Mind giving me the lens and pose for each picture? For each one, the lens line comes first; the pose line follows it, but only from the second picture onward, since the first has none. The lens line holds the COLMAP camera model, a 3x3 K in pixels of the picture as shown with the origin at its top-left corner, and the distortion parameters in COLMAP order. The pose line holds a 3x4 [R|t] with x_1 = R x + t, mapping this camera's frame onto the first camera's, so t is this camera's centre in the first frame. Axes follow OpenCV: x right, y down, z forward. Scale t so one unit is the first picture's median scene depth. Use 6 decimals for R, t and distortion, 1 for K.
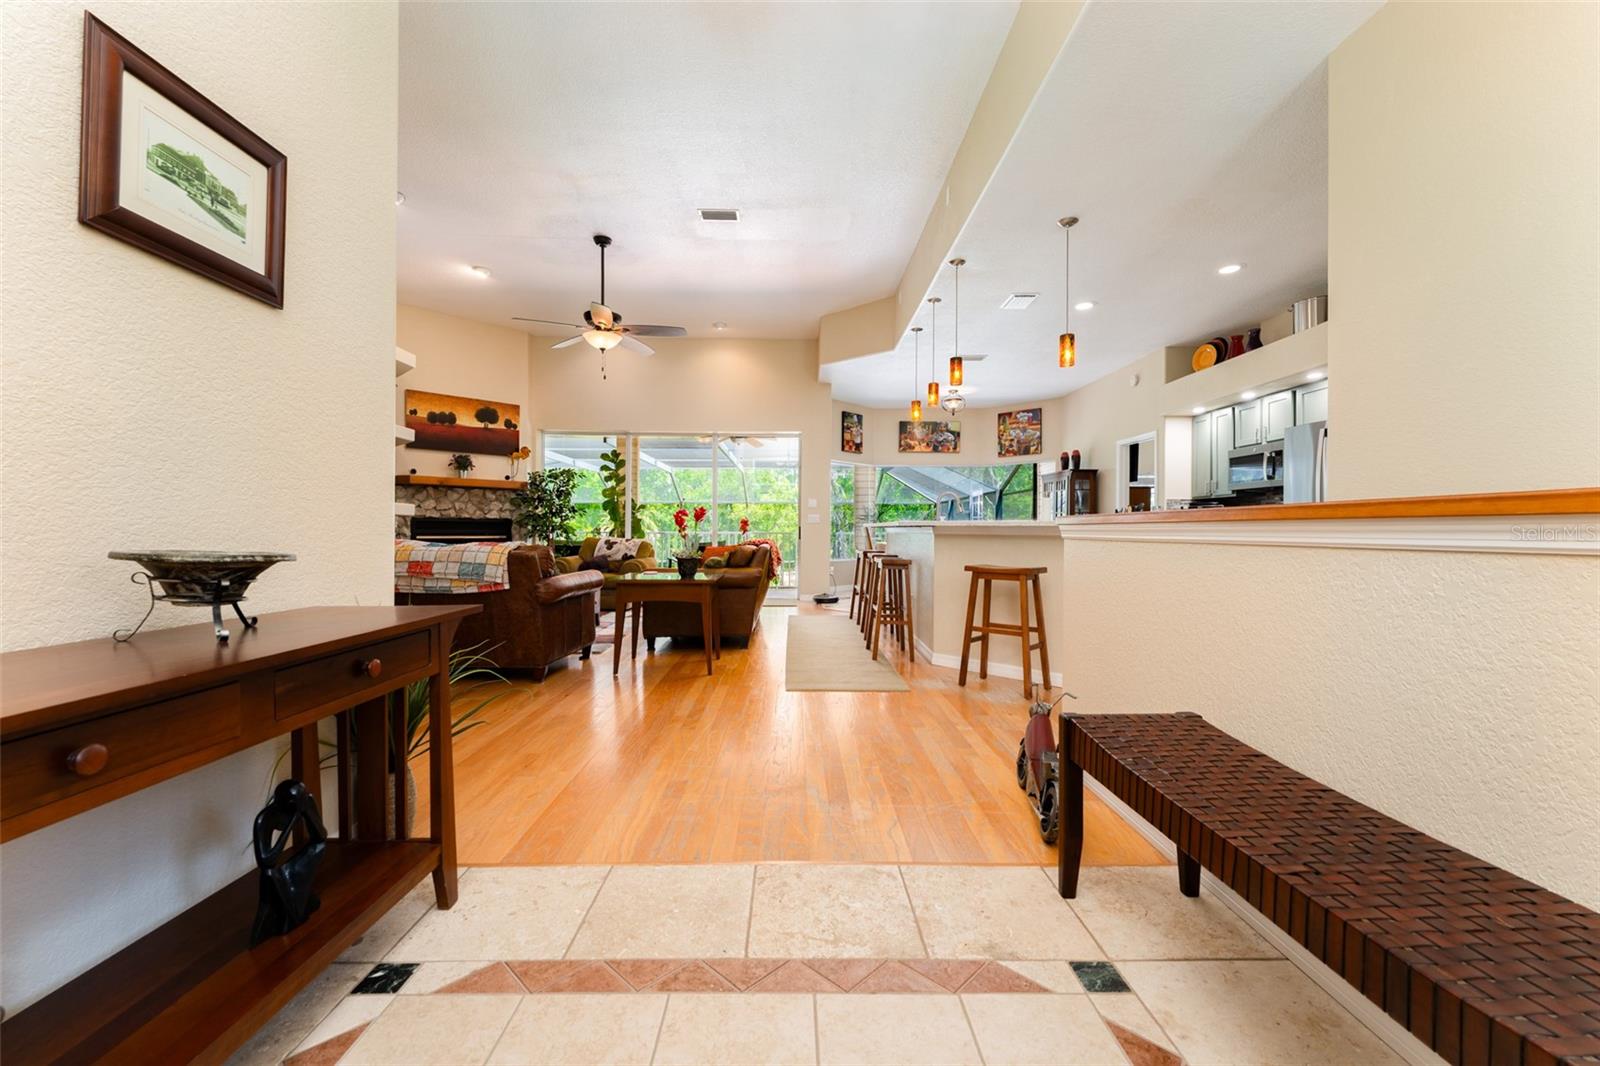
lens RADIAL K [[654.3, 0, 777.6], [0, 654.3, 548.1], [0, 0, 1]] dist [-0.001146, -0.000353]
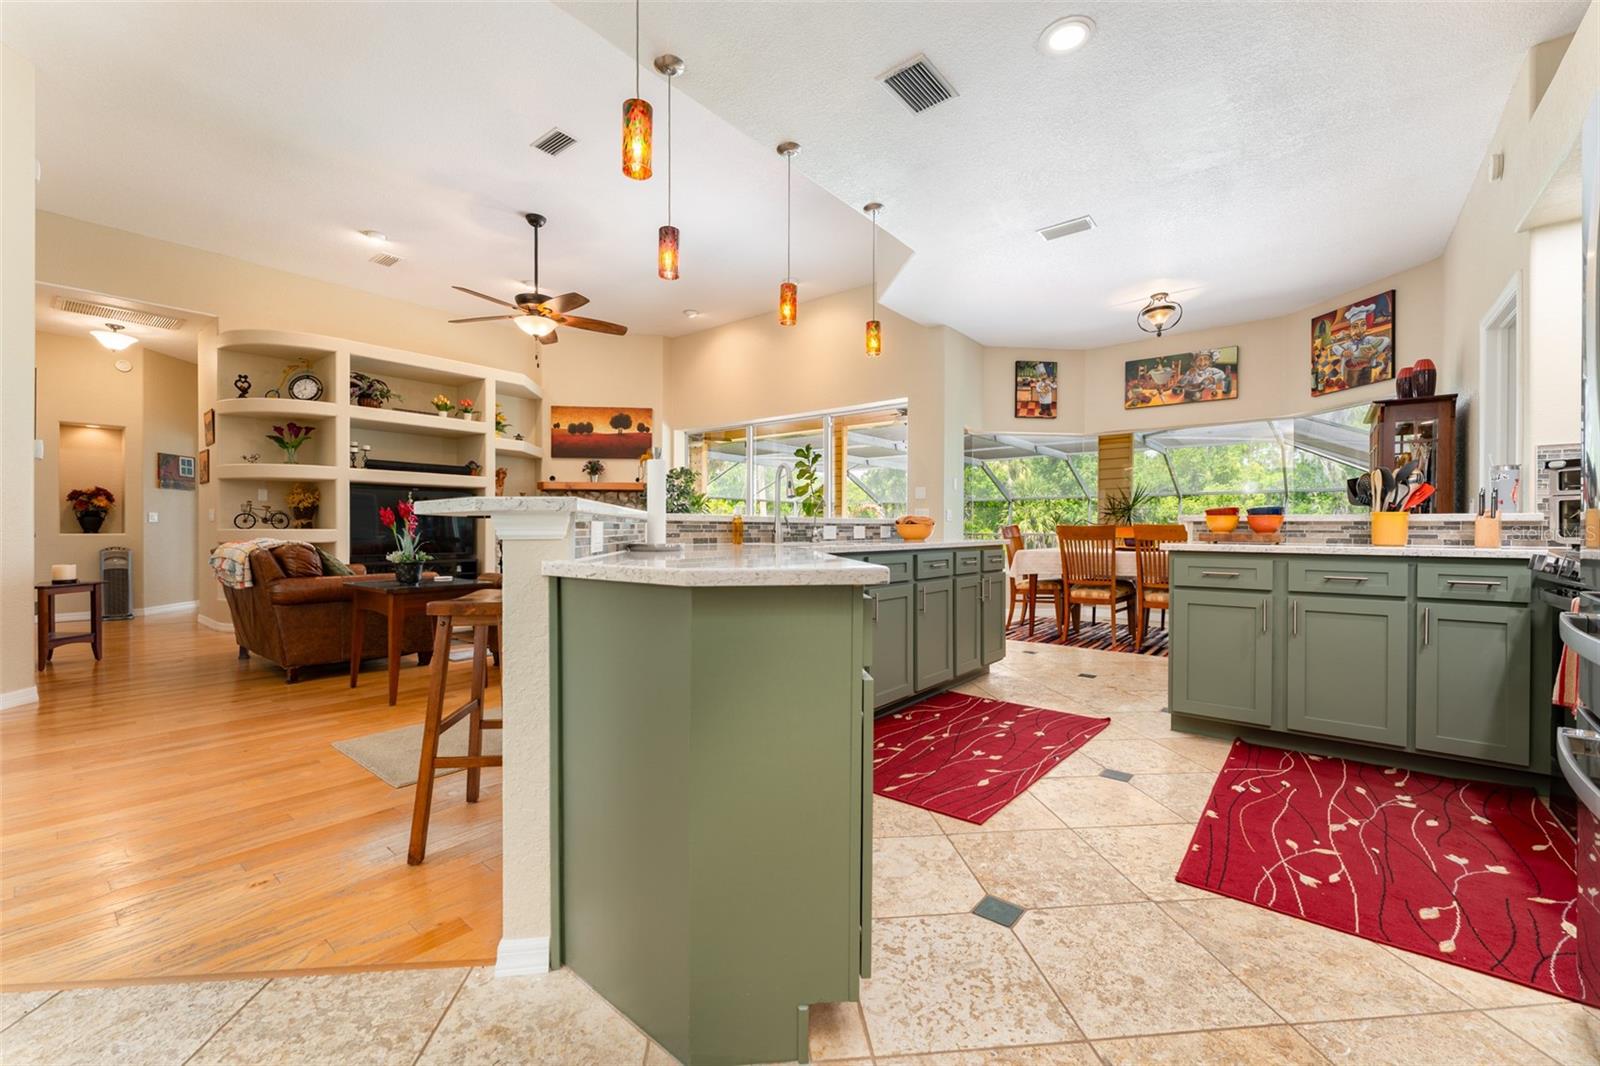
lens RADIAL K [[654.3, 0, 774.7], [0, 654.3, 527.8], [0, 0, 1]] dist [-0.001146, -0.000353]
pose [[0.766503, -0.003882, -0.642229, 0.415104], [-0.017073, 0.999505, -0.026419, -0.008591], [0.642014, 0.031215, 0.766058, 0.353956]]
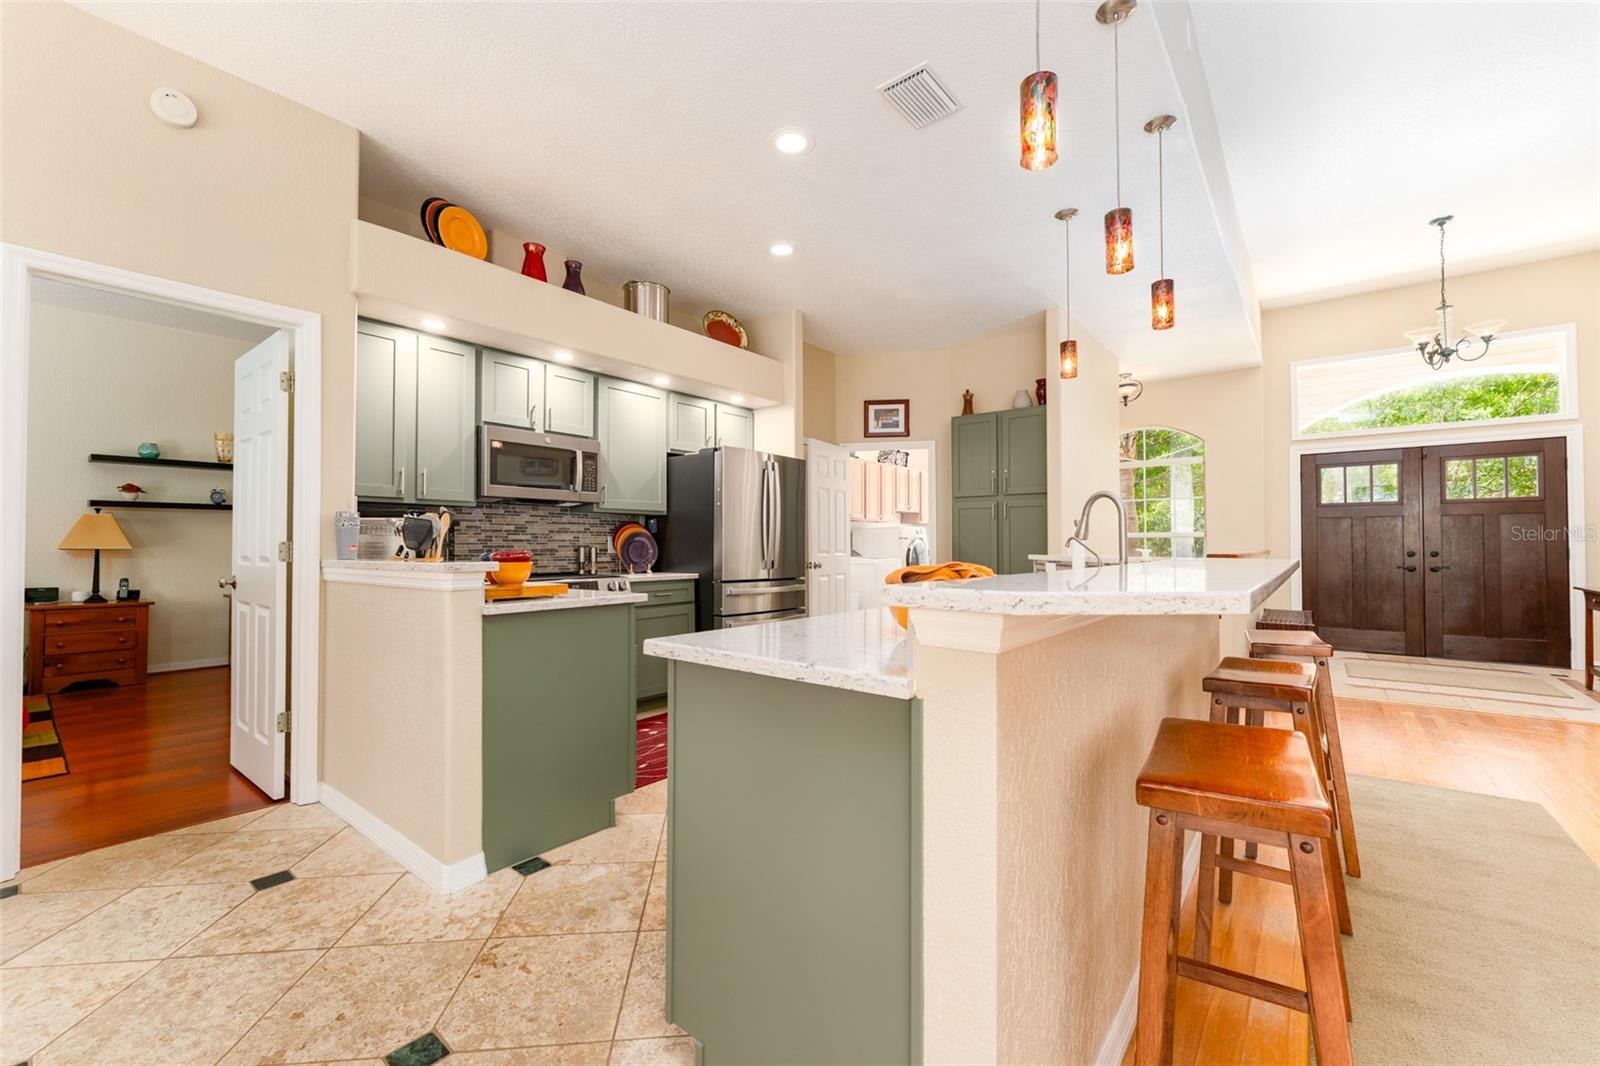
lens RADIAL K [[654.3, 0, 796.3], [0, 654.3, 533.1], [0, 0, 1]] dist [-0.001146, -0.000353]
pose [[-0.793319, 0.009787, 0.608727, 0.104766], [0.015479, 0.999872, 0.004098, -0.041256], [-0.608609, 0.012673, -0.793369, 0.959399]]
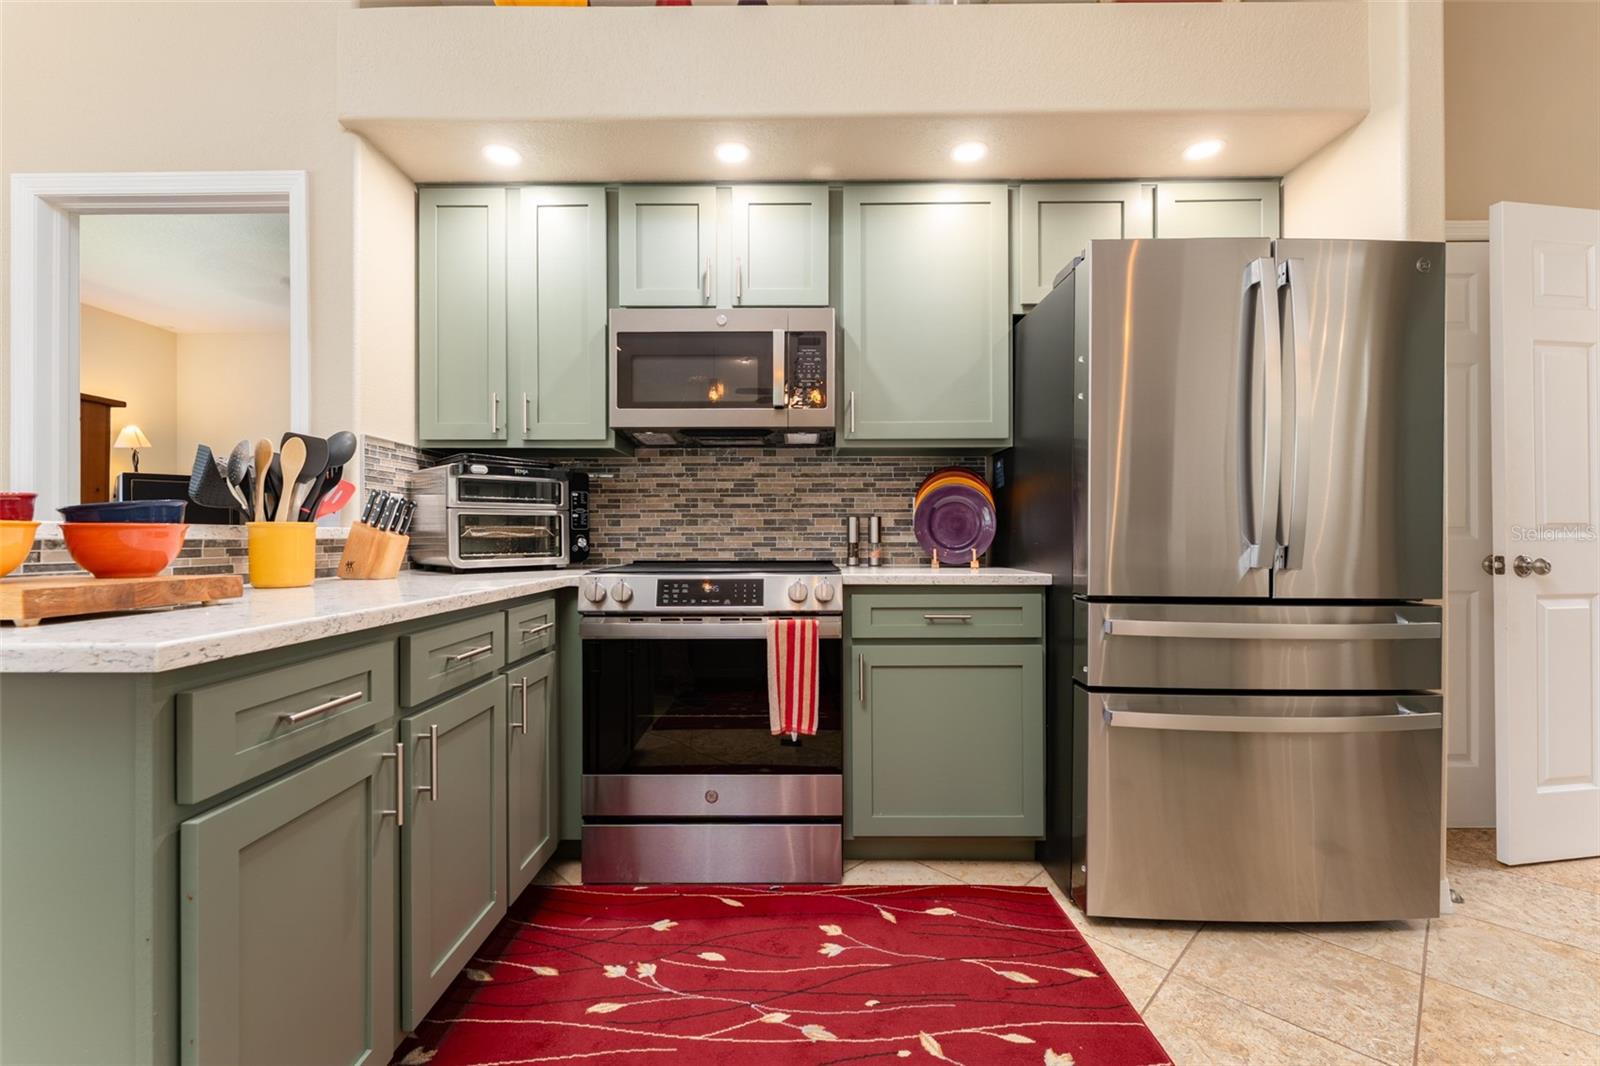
lens RADIAL K [[654.3, 0, 790.3], [0, 654.3, 528.7], [0, 0, 1]] dist [-0.001146, -0.000353]
pose [[-0.010081, 0.005631, 0.999933, 0.265889], [0.027049, 0.999620, -0.005357, -0.024405], [-0.999583, 0.026993, -0.010229, 0.681791]]
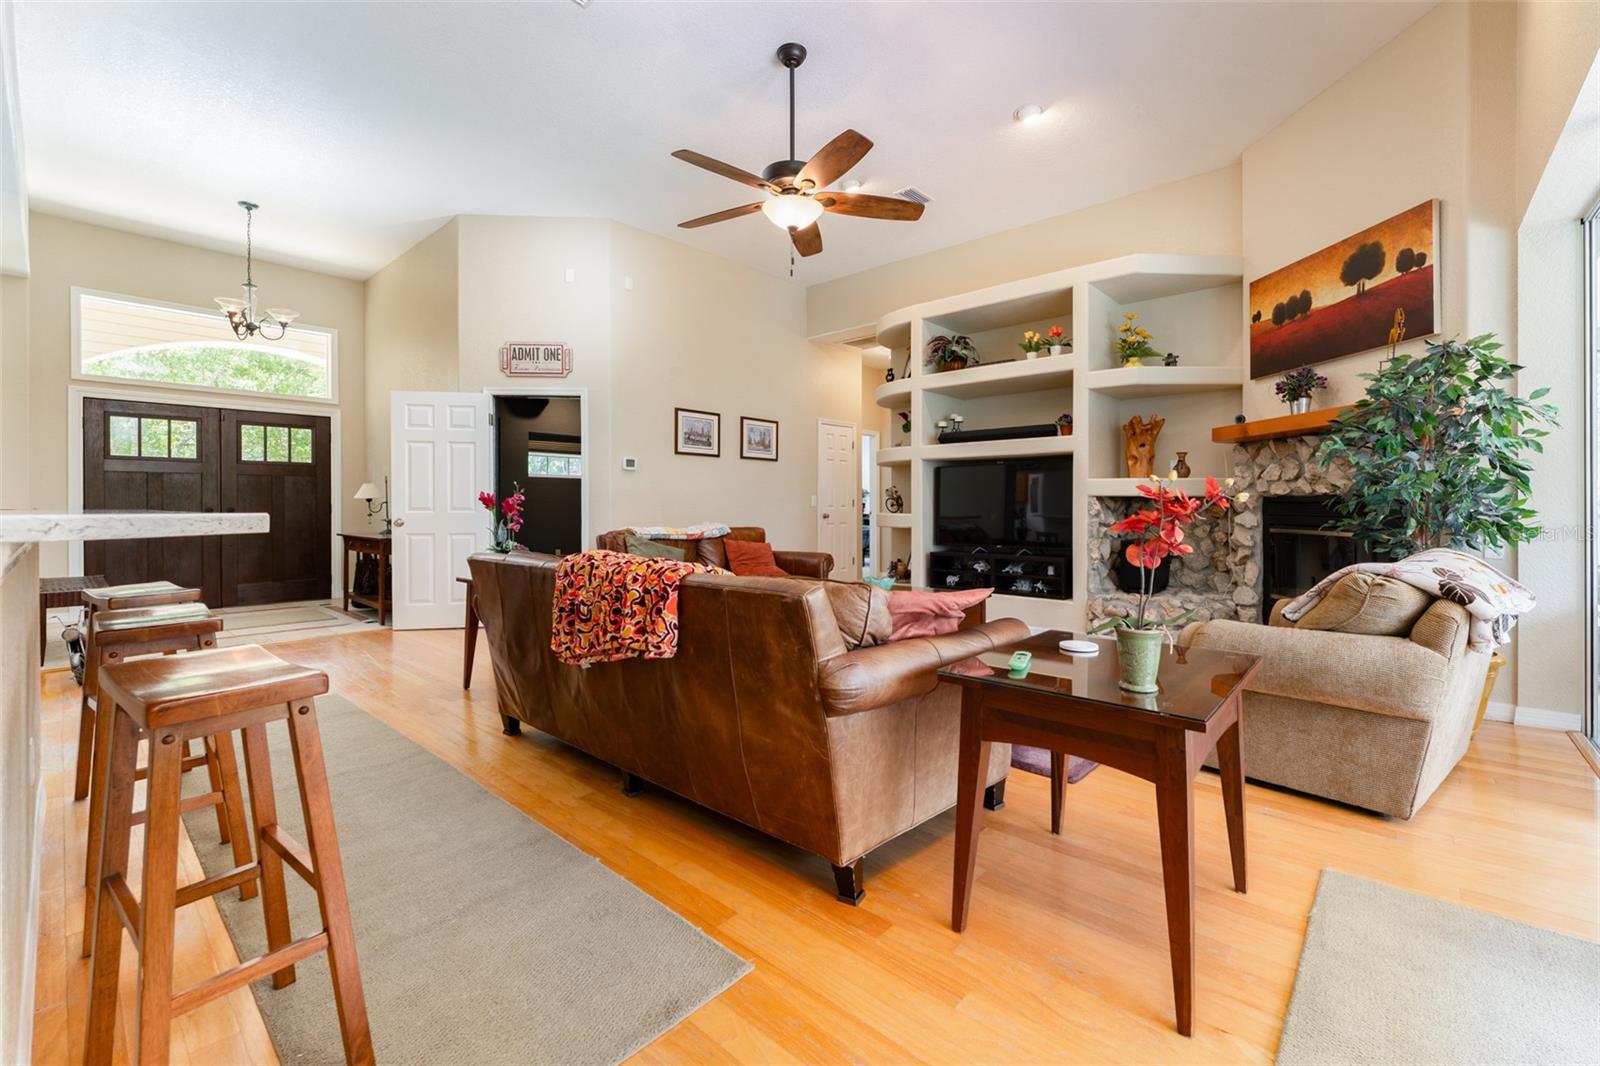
lens RADIAL K [[654.3, 0, 819.9], [0, 654.3, 506.8], [0, 0, 1]] dist [-0.001146, -0.000353]
pose [[-0.639780, 0.001051, -0.768557, 0.137338], [-0.020574, 0.999617, 0.018494, -0.036663], [0.768282, 0.027644, -0.639514, 0.993467]]
